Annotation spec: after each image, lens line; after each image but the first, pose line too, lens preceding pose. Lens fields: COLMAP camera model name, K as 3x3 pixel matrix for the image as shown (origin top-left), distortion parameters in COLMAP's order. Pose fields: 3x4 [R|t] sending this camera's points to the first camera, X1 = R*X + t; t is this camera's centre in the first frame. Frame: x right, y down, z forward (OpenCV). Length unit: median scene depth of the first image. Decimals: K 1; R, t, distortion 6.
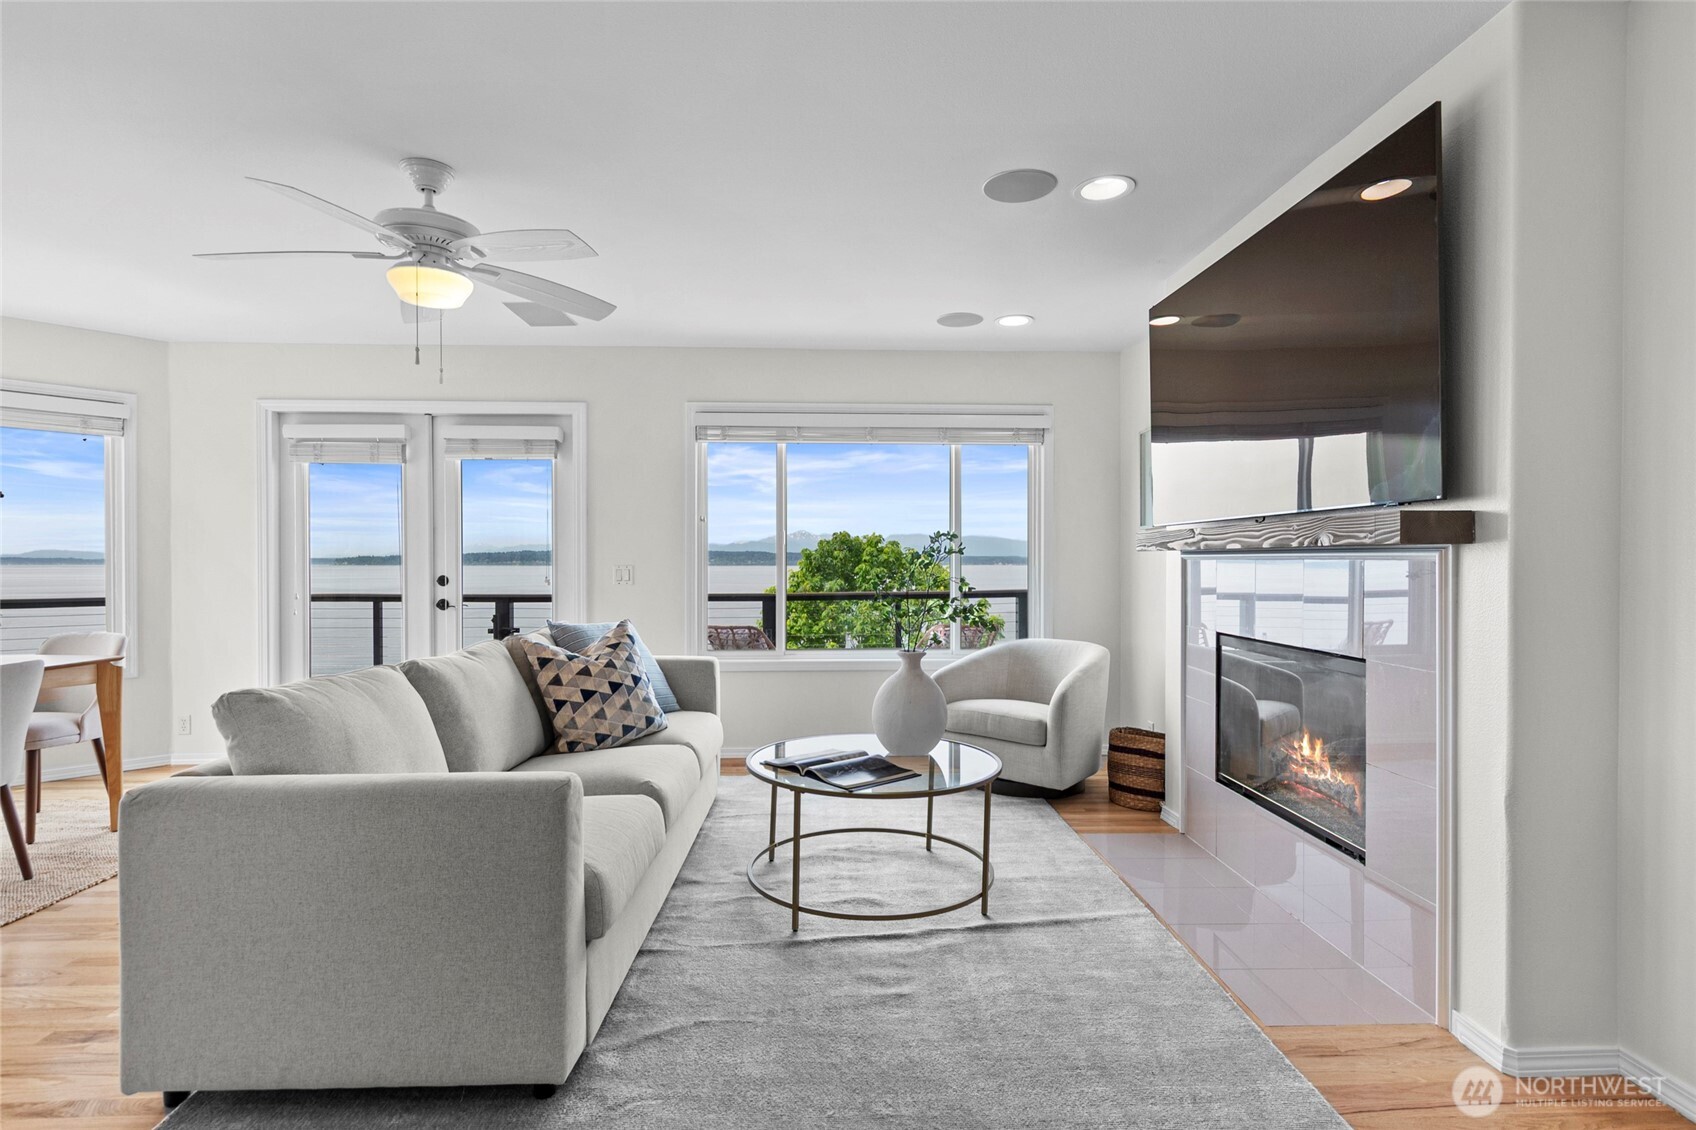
lens RADIAL K [[849.9, 0, 855.0], [0, 849.9, 567.9], [0, 0, 1]] dist [-0.000098, 0.000156]
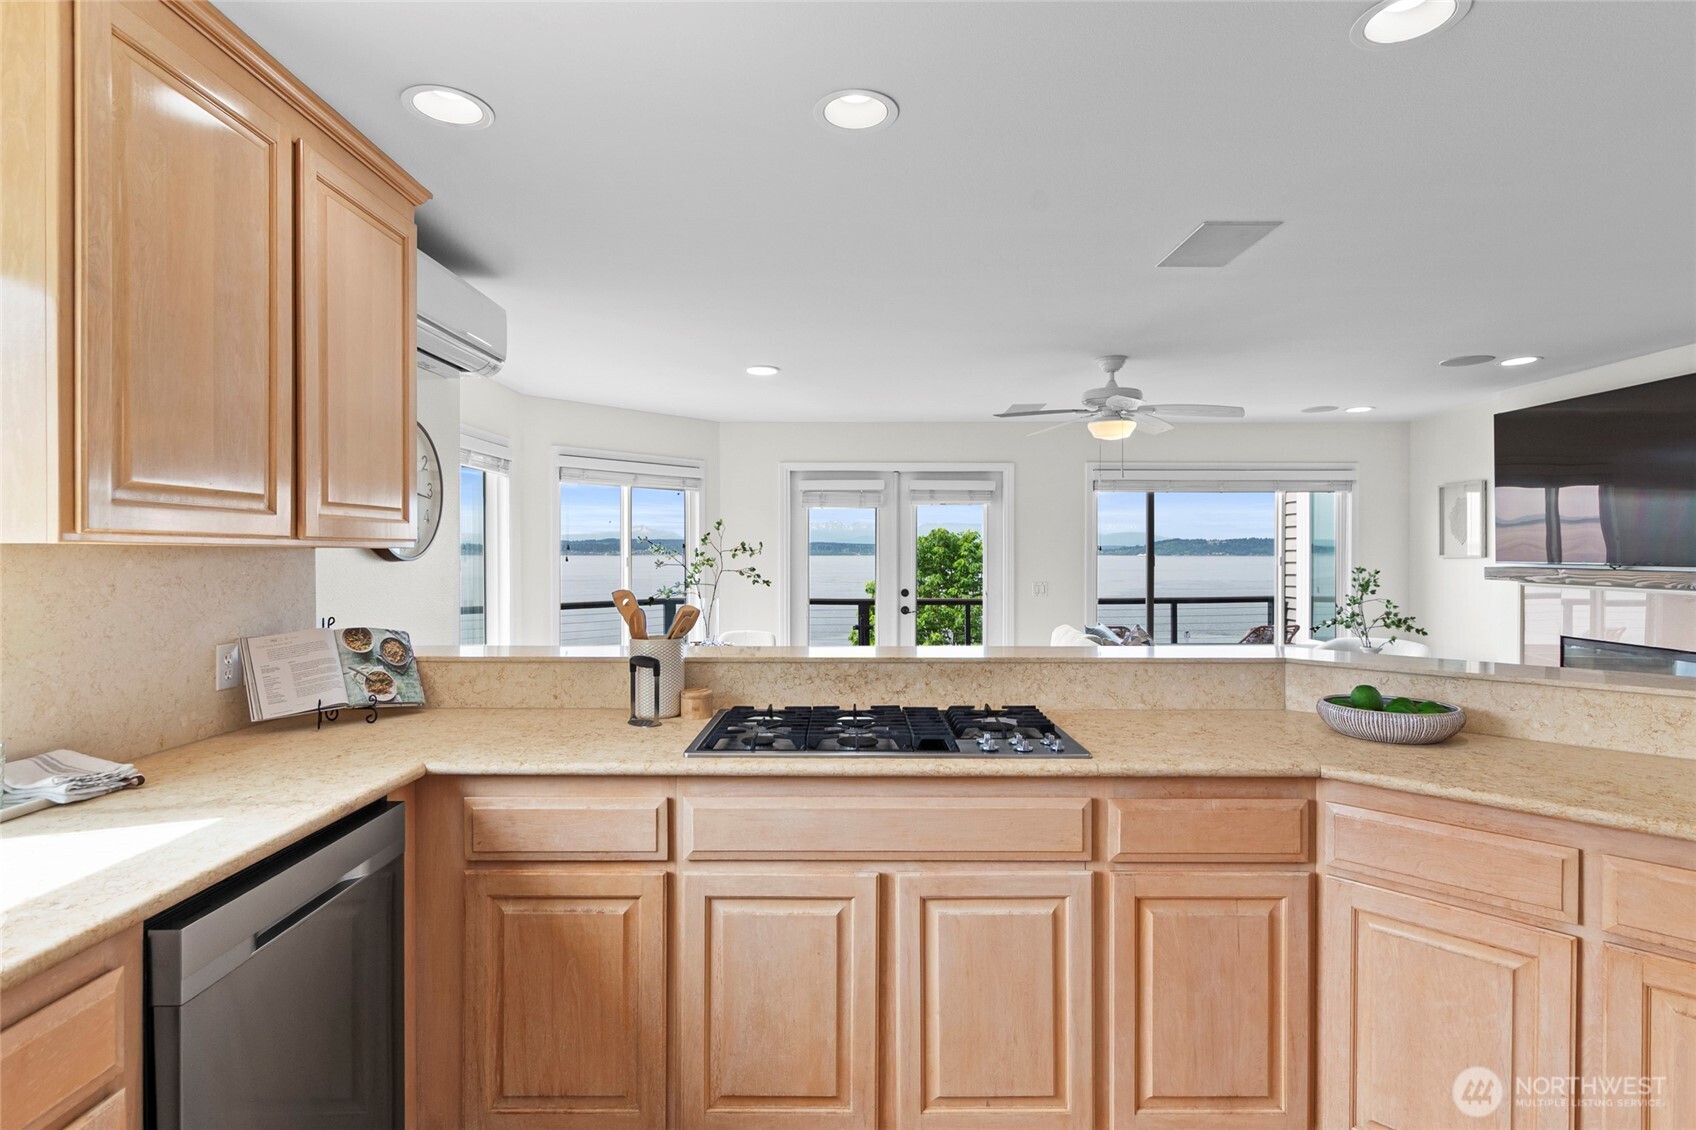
lens RADIAL K [[849.9, 0, 859.4], [0, 849.9, 556.0], [0, 0, 1]] dist [-0.000098, 0.000156]
pose [[0.999369, 0.001510, -0.035484, -0.512835], [-0.001592, 0.999996, -0.002269, -0.041421], [0.035481, 0.002324, 0.999368, -0.377757]]
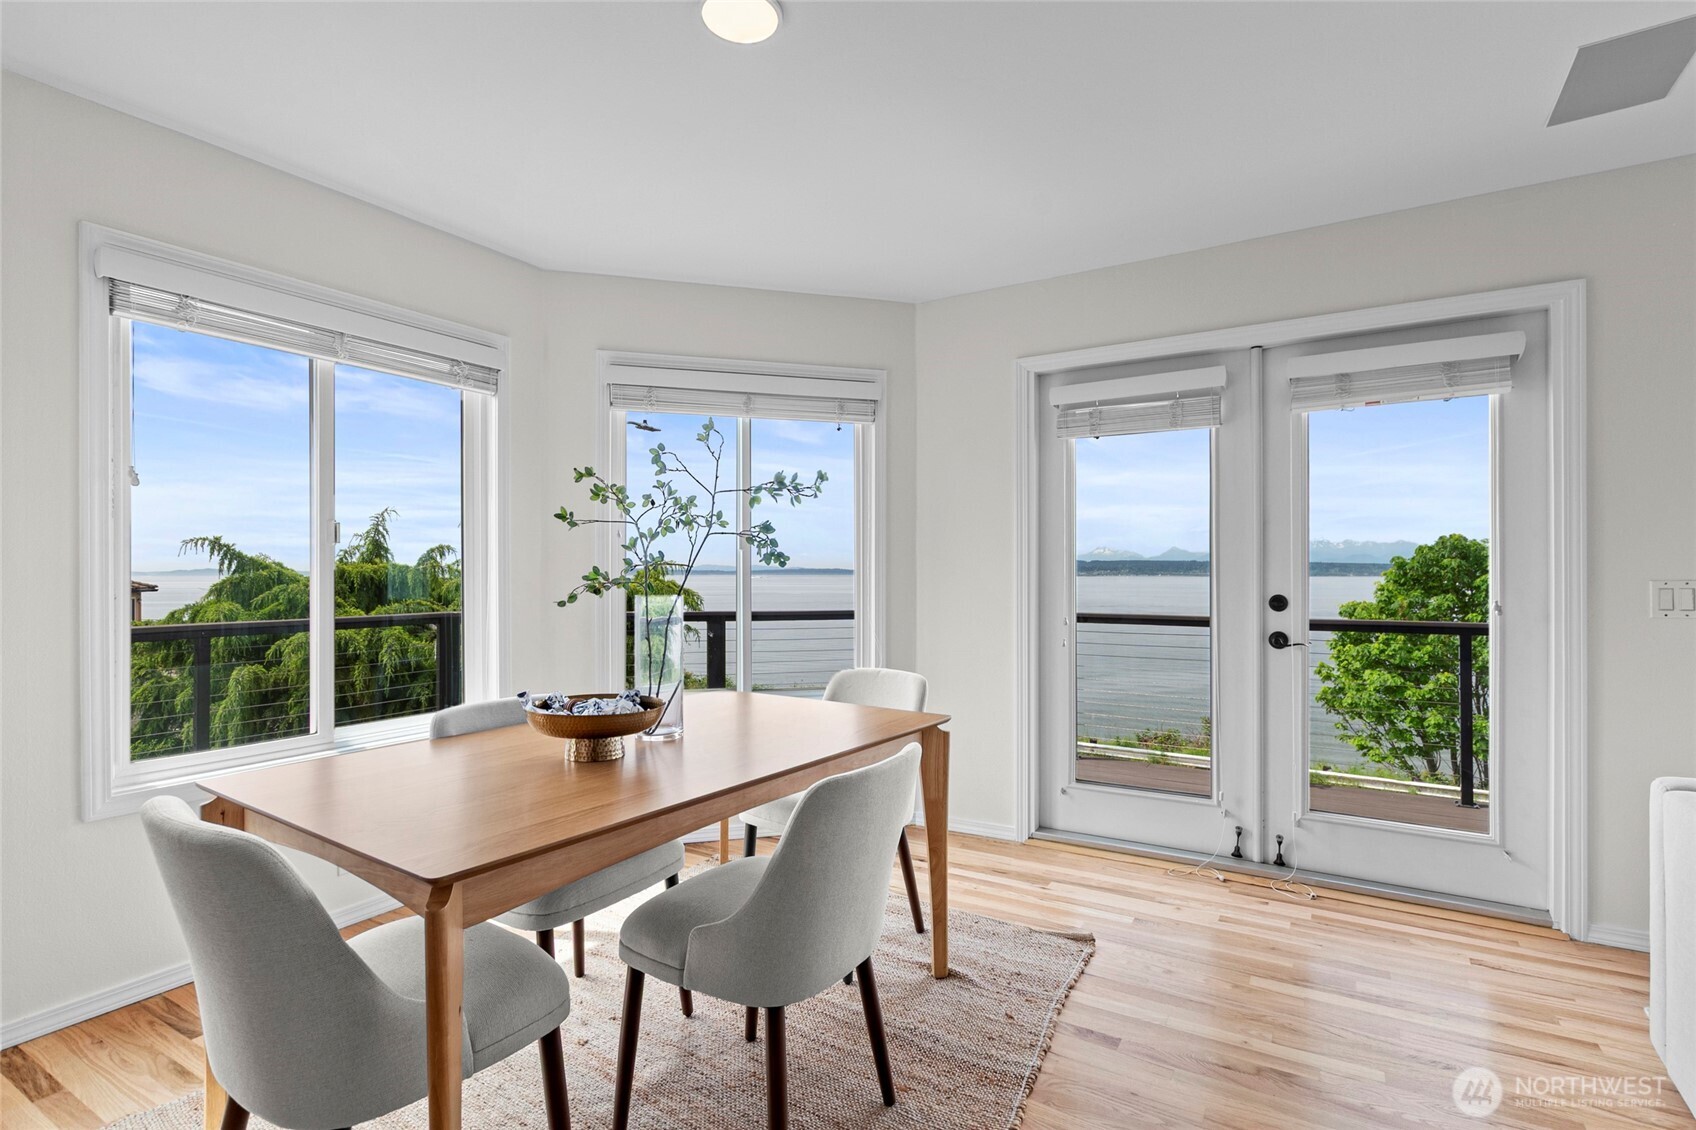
lens RADIAL K [[816.6, 0, 847.8], [0, 816.6, 571.3], [0, 0, 1]] dist [-0.000299, -0.000568]
pose [[0.832044, -0.002649, -0.554703, -0.415936], [-0.002313, 0.999963, -0.008244, -0.002983], [0.554704, 0.008142, 0.832008, 0.307129]]
